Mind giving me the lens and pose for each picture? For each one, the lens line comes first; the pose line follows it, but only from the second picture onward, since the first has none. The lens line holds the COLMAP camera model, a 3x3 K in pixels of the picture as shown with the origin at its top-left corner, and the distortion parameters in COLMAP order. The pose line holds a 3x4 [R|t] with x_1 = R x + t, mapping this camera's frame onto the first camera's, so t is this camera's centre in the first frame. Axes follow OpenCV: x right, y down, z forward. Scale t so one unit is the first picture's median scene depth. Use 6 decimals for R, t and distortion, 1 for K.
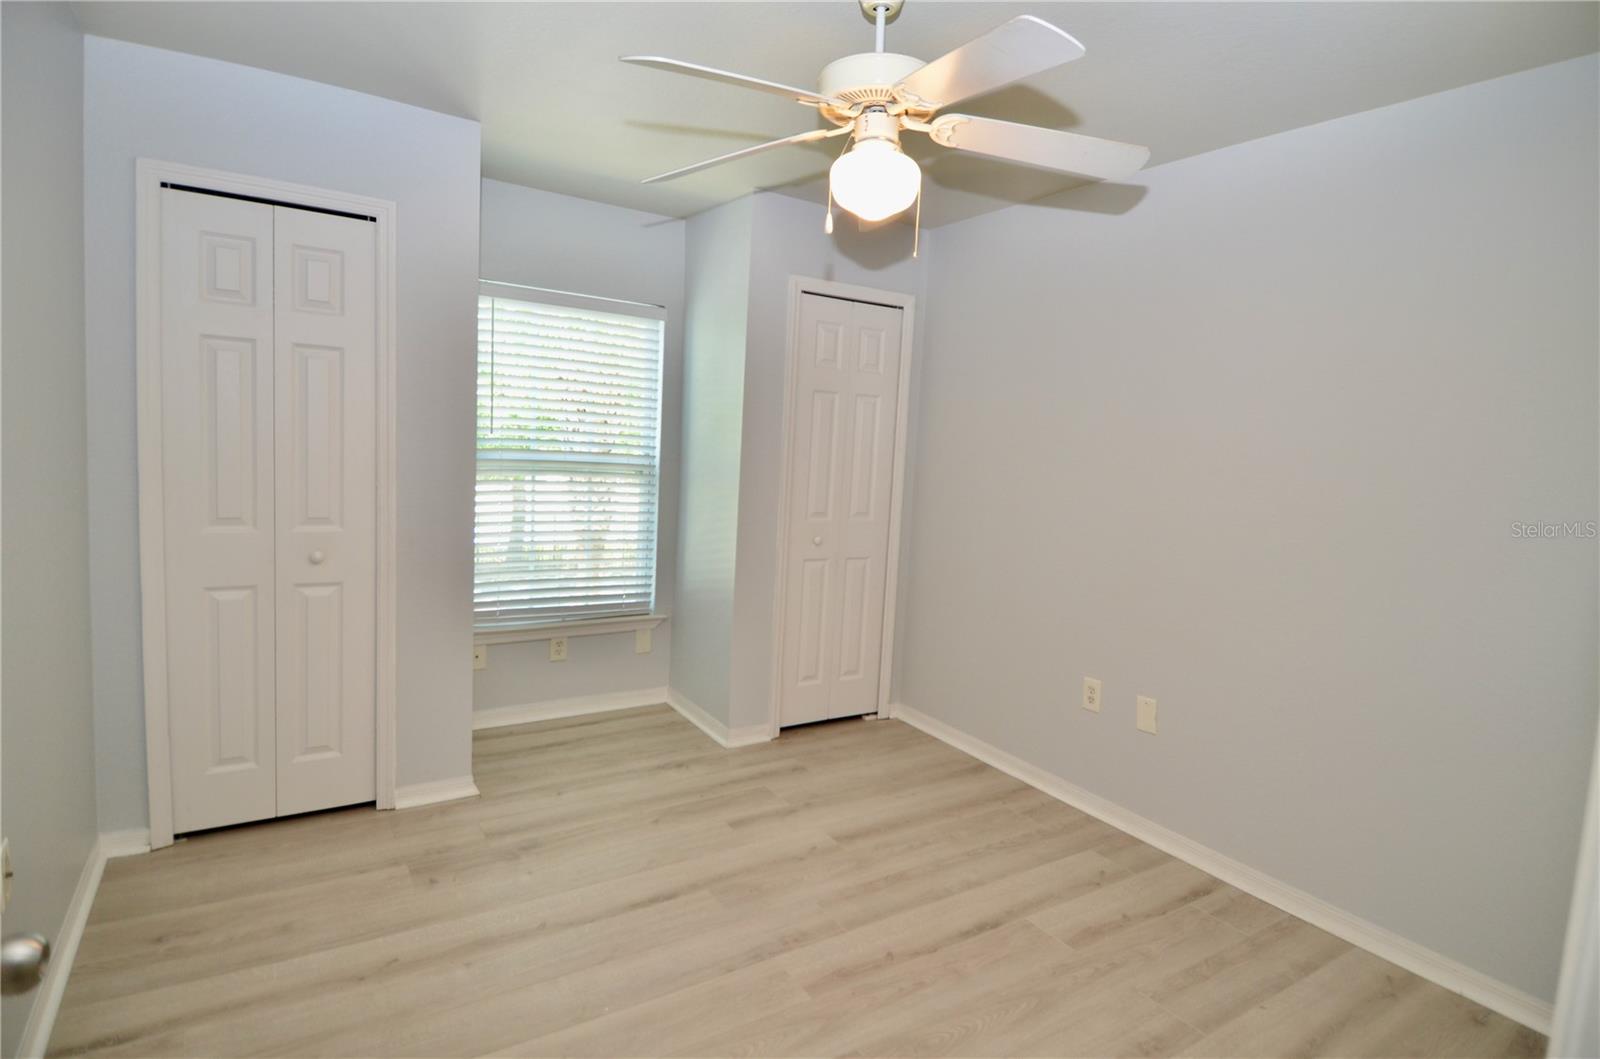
lens RADIAL K [[826.9, 0, 822.0], [0, 826.9, 515.8], [0, 0, 1]] dist [0.047989, -0.055566]
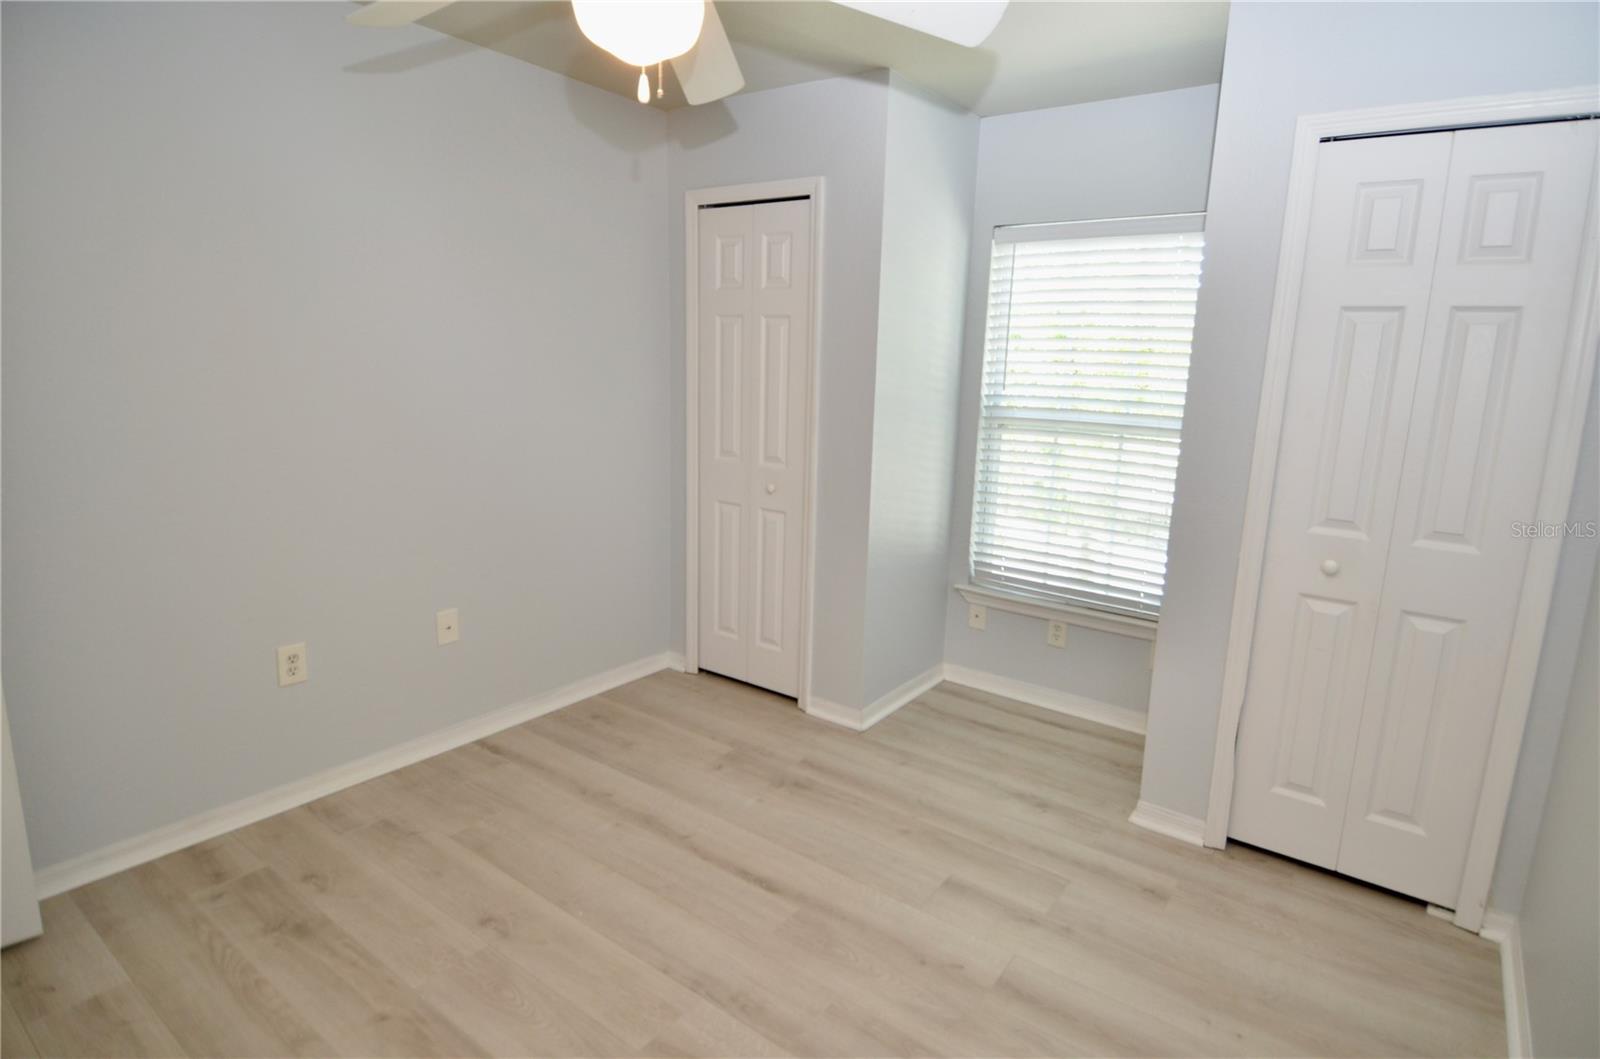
lens RADIAL K [[829.4, 0, 823.9], [0, 829.4, 516.5], [0, 0, 1]] dist [0.053589, -0.061101]
pose [[0.364015, 0.133739, -0.921741, 0.558295], [-0.098014, 0.989643, 0.104883, -0.045964], [0.926222, 0.052164, 0.373353, 0.604192]]
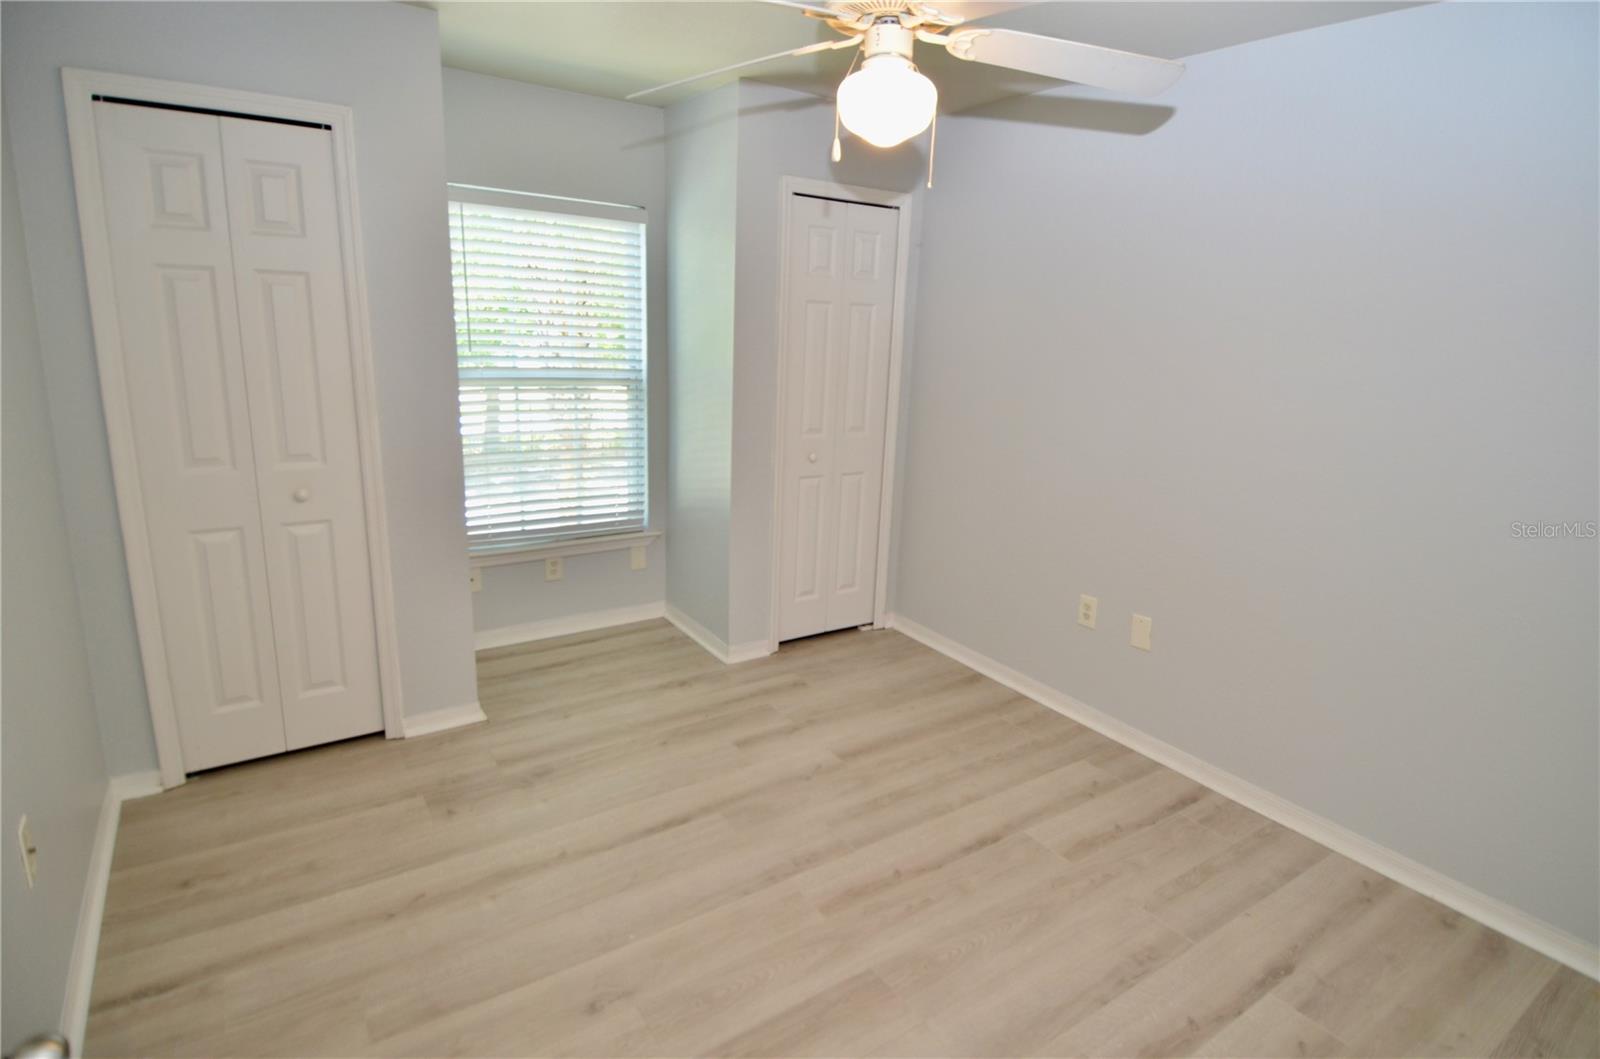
lens RADIAL K [[829.4, 0, 823.9], [0, 829.4, 516.5], [0, 0, 1]] dist [0.053589, -0.061101]
pose [[0.999580, -0.016408, 0.023890, -0.023151], [0.012856, 0.989795, 0.141921, -0.055515], [-0.025975, -0.141554, 0.989590, 0.017635]]
